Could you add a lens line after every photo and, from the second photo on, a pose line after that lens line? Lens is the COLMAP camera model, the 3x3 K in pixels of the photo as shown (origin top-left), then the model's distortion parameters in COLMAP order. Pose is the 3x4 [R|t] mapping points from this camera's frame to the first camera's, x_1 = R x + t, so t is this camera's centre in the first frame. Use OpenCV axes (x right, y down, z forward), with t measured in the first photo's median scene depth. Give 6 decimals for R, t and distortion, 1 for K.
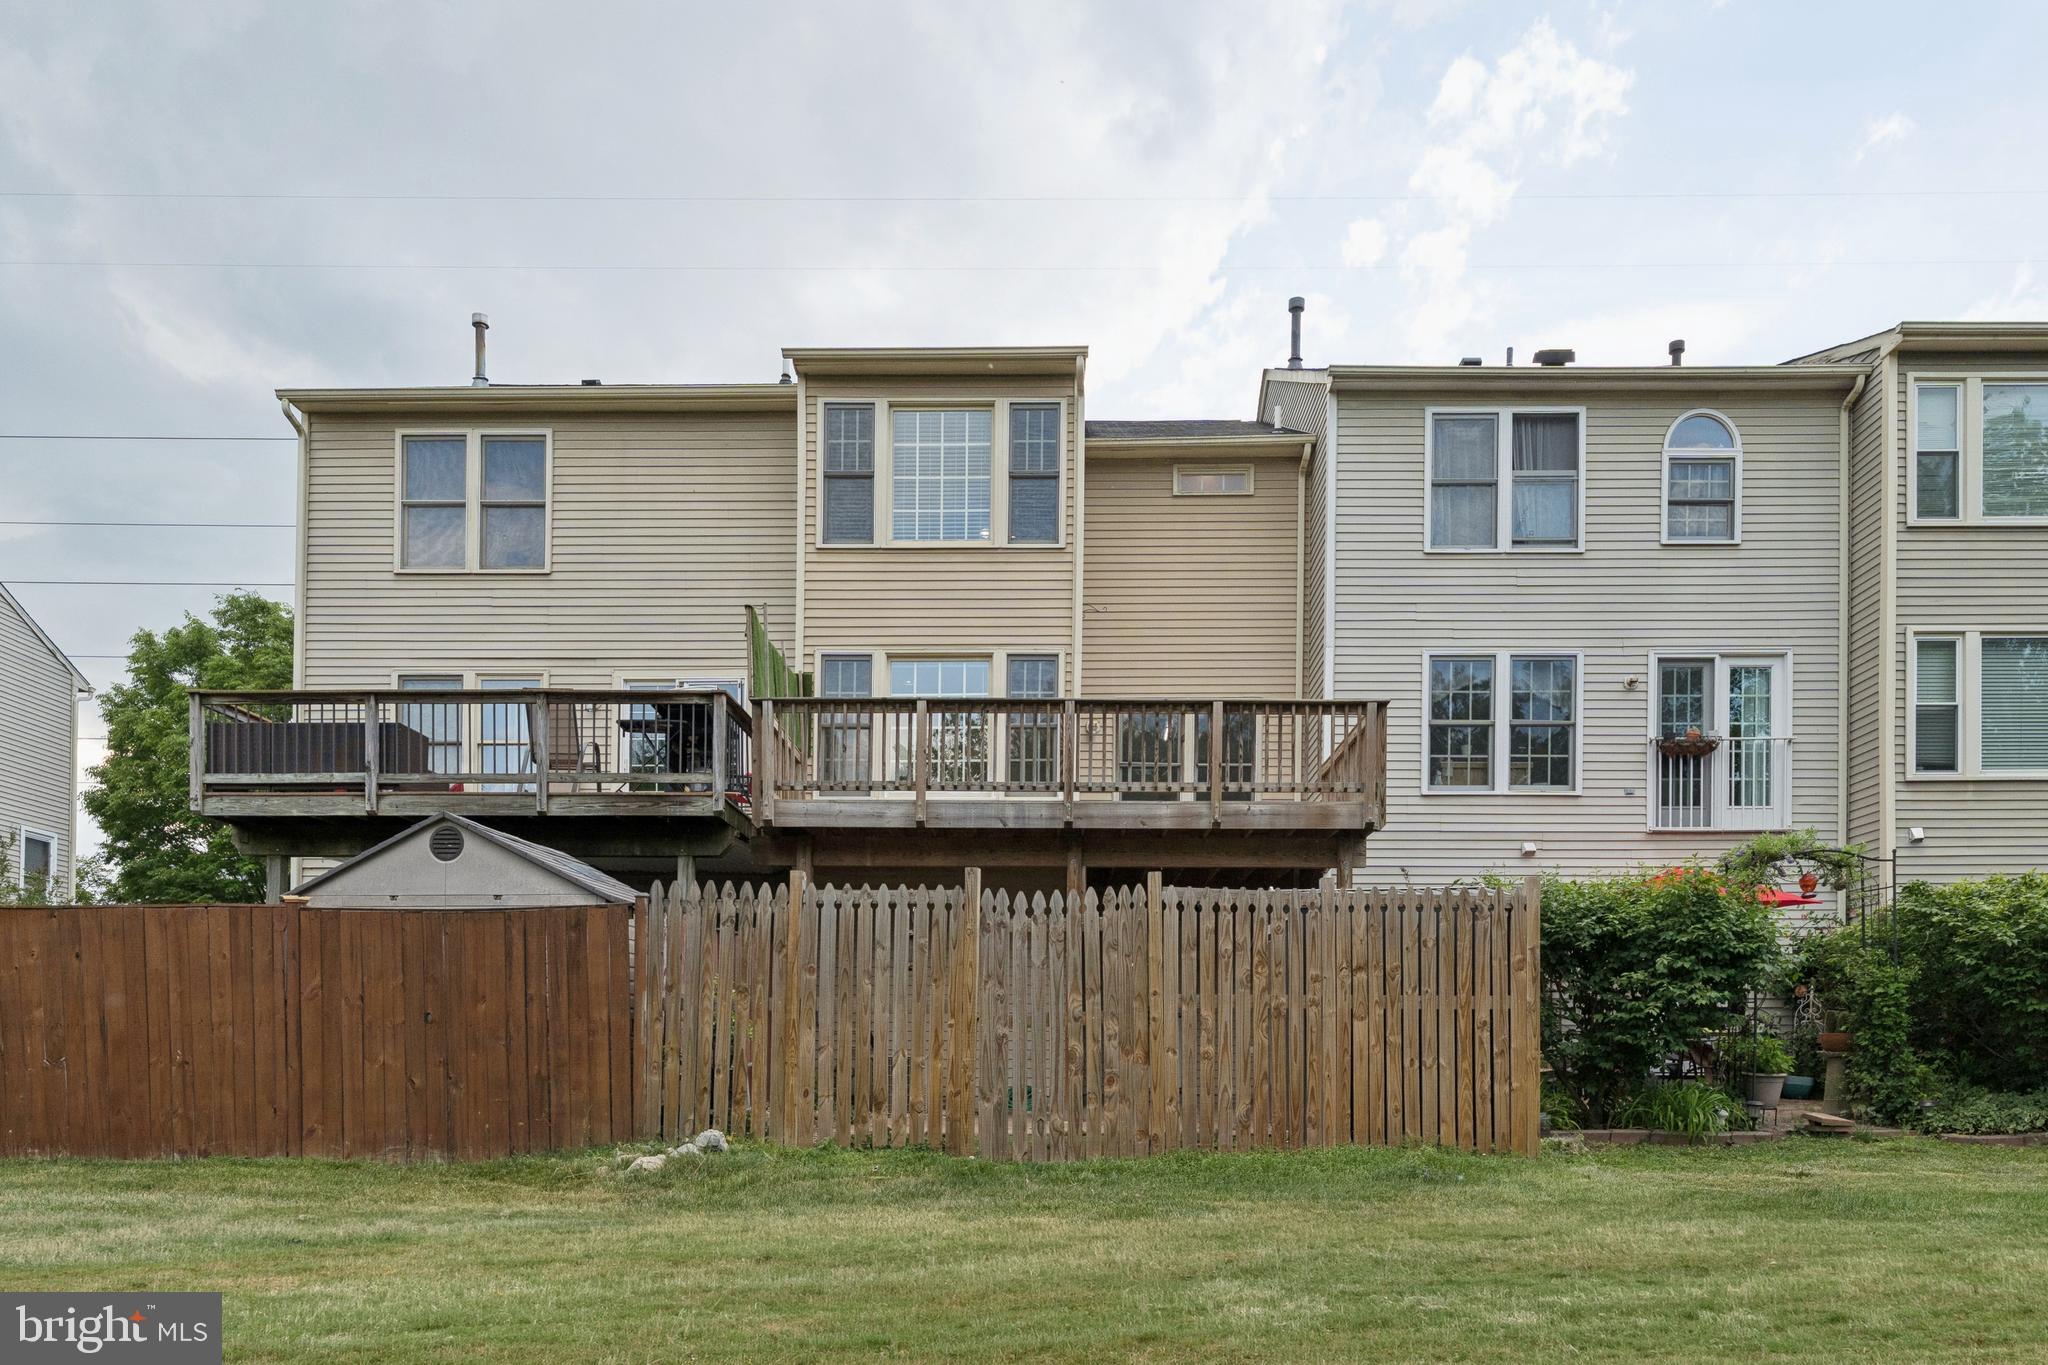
lens RADIAL K [[1229.1, 0, 1021.0], [0, 1229.1, 703.4], [0, 0, 1]] dist [-0.003793, -0.000385]
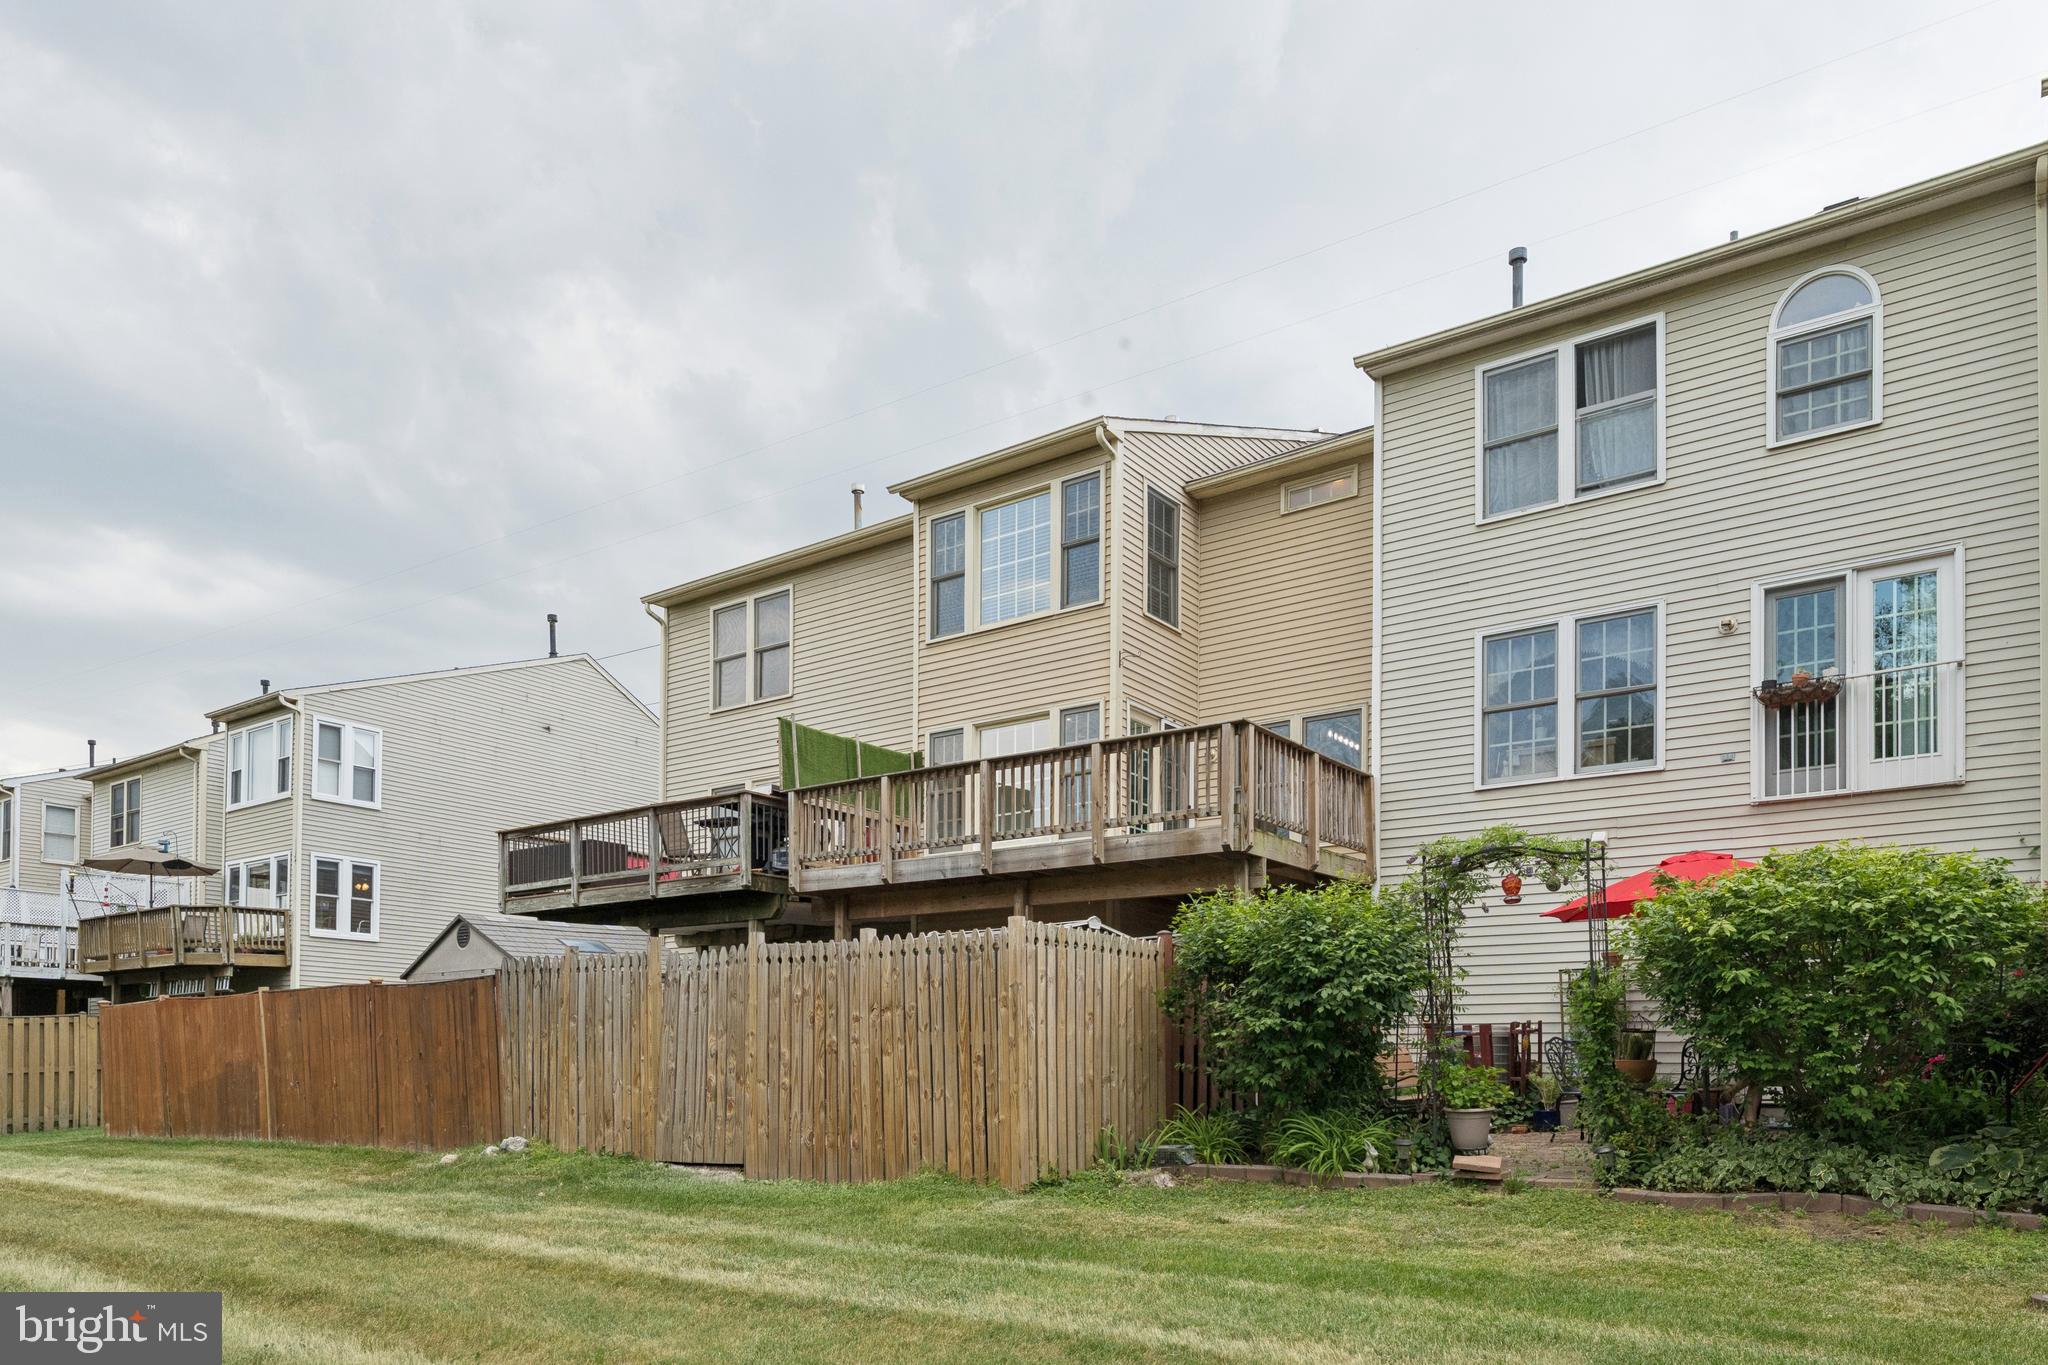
lens RADIAL K [[1160.0, 0, 1024.0], [0, 1160.0, 682.5], [0, 0, 1]] dist [0.001347, 0.000369]
pose [[0.848518, -0.165966, -0.502466, 0.517617], [0.147714, 0.986086, -0.076262, 0.011510], [0.508131, -0.009512, 0.861227, 0.082637]]
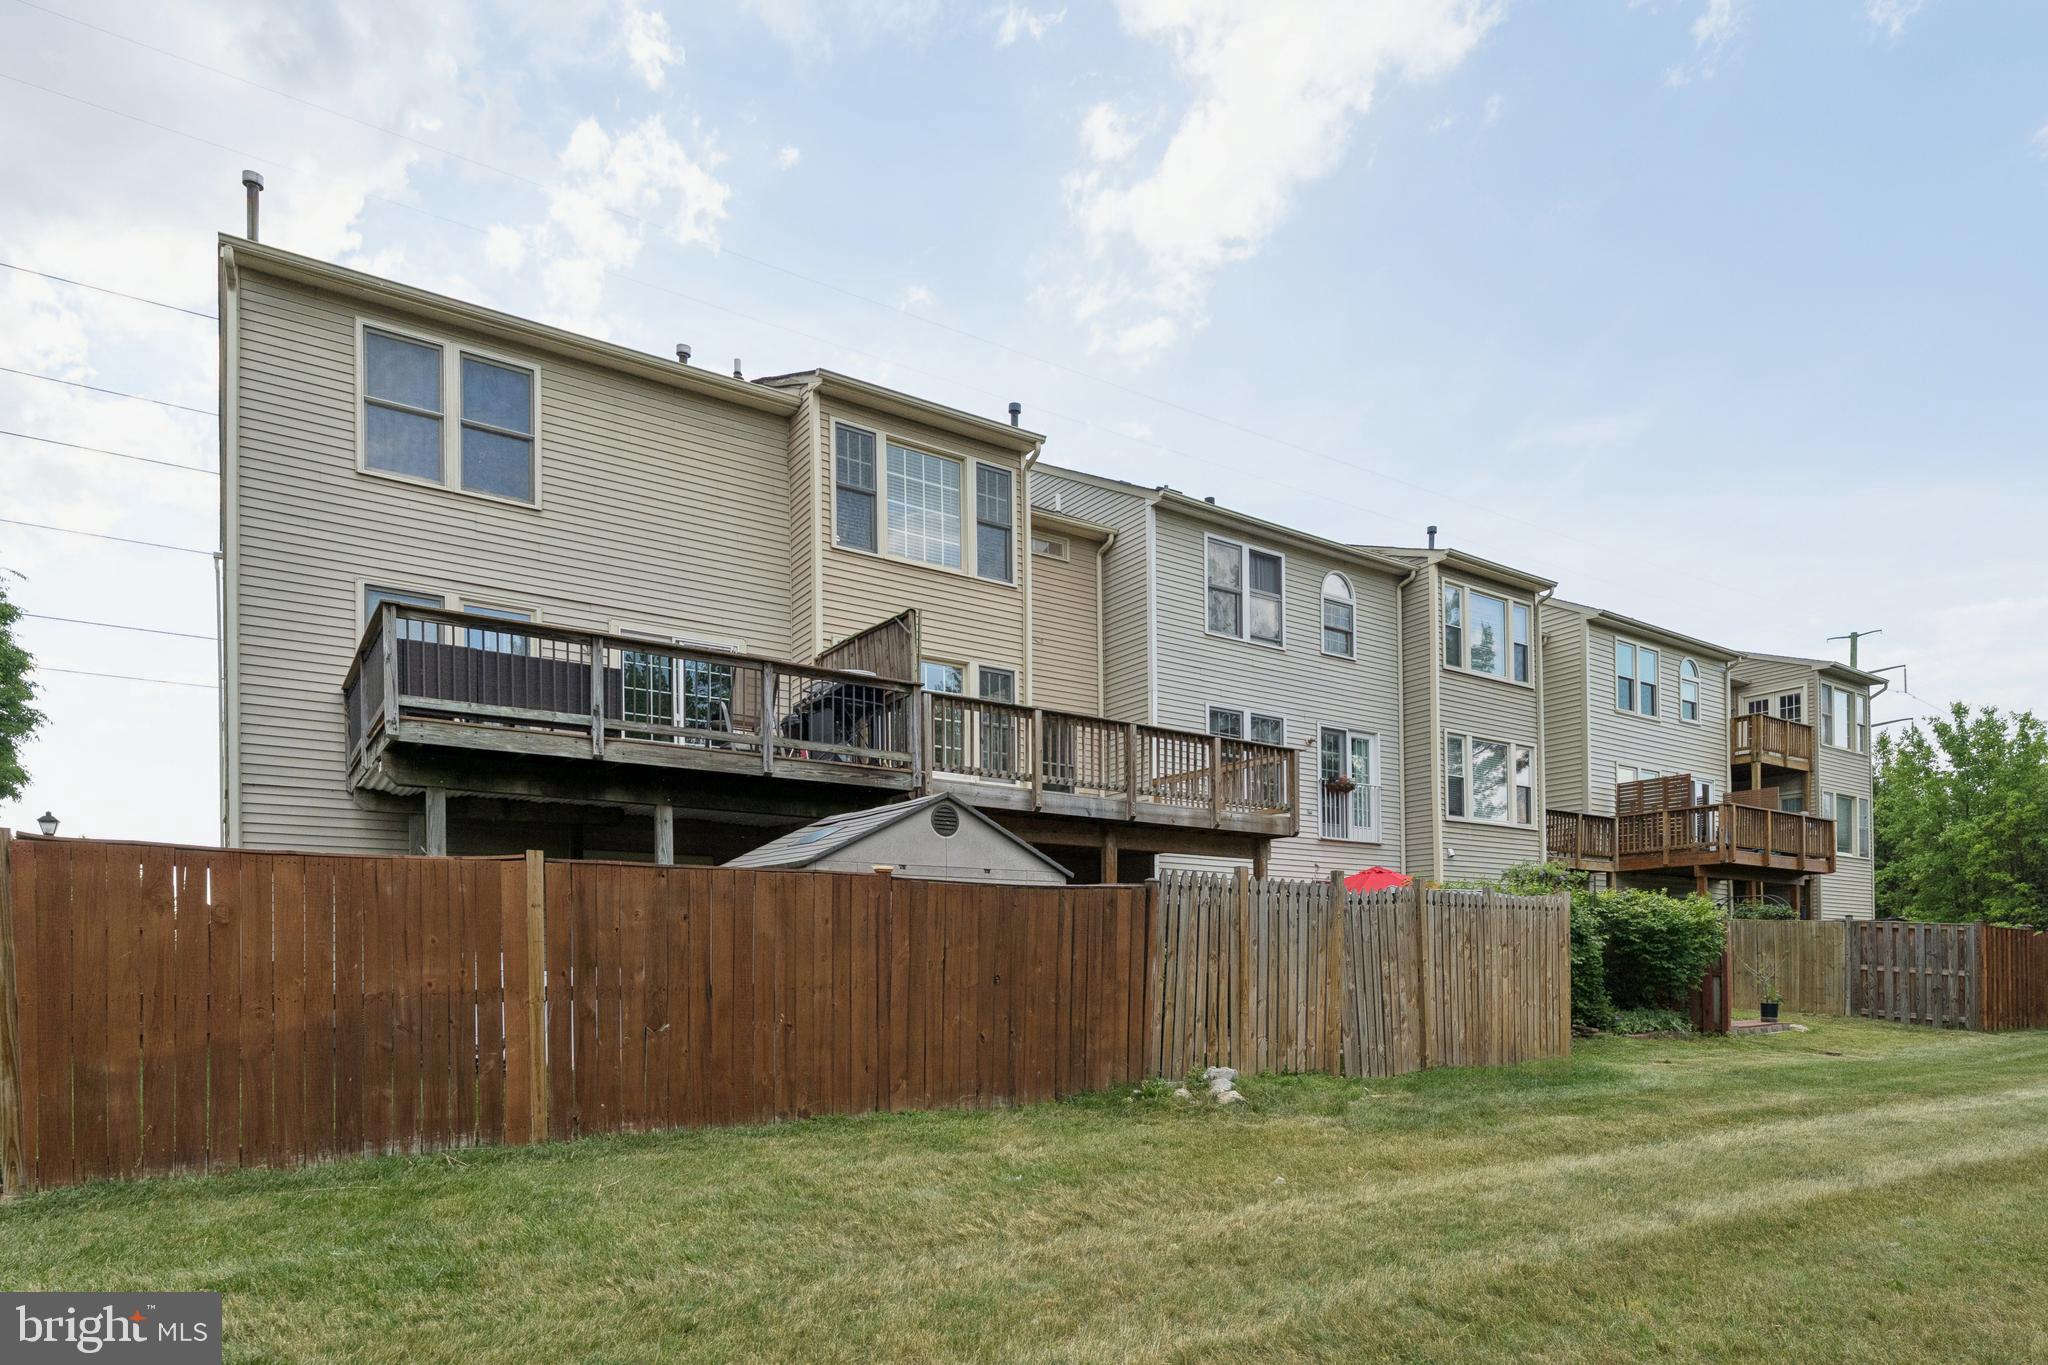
lens RADIAL K [[1020.0, 0, 974.5], [0, 1020.0, 656.4], [0, 0, 1]] dist [-0.002084, -0.000310]
pose [[0.854250, 0.150544, 0.497588, -0.560336], [-0.144286, 0.988207, -0.051271, 0.005275], [-0.499439, -0.027997, 0.865897, 0.106610]]
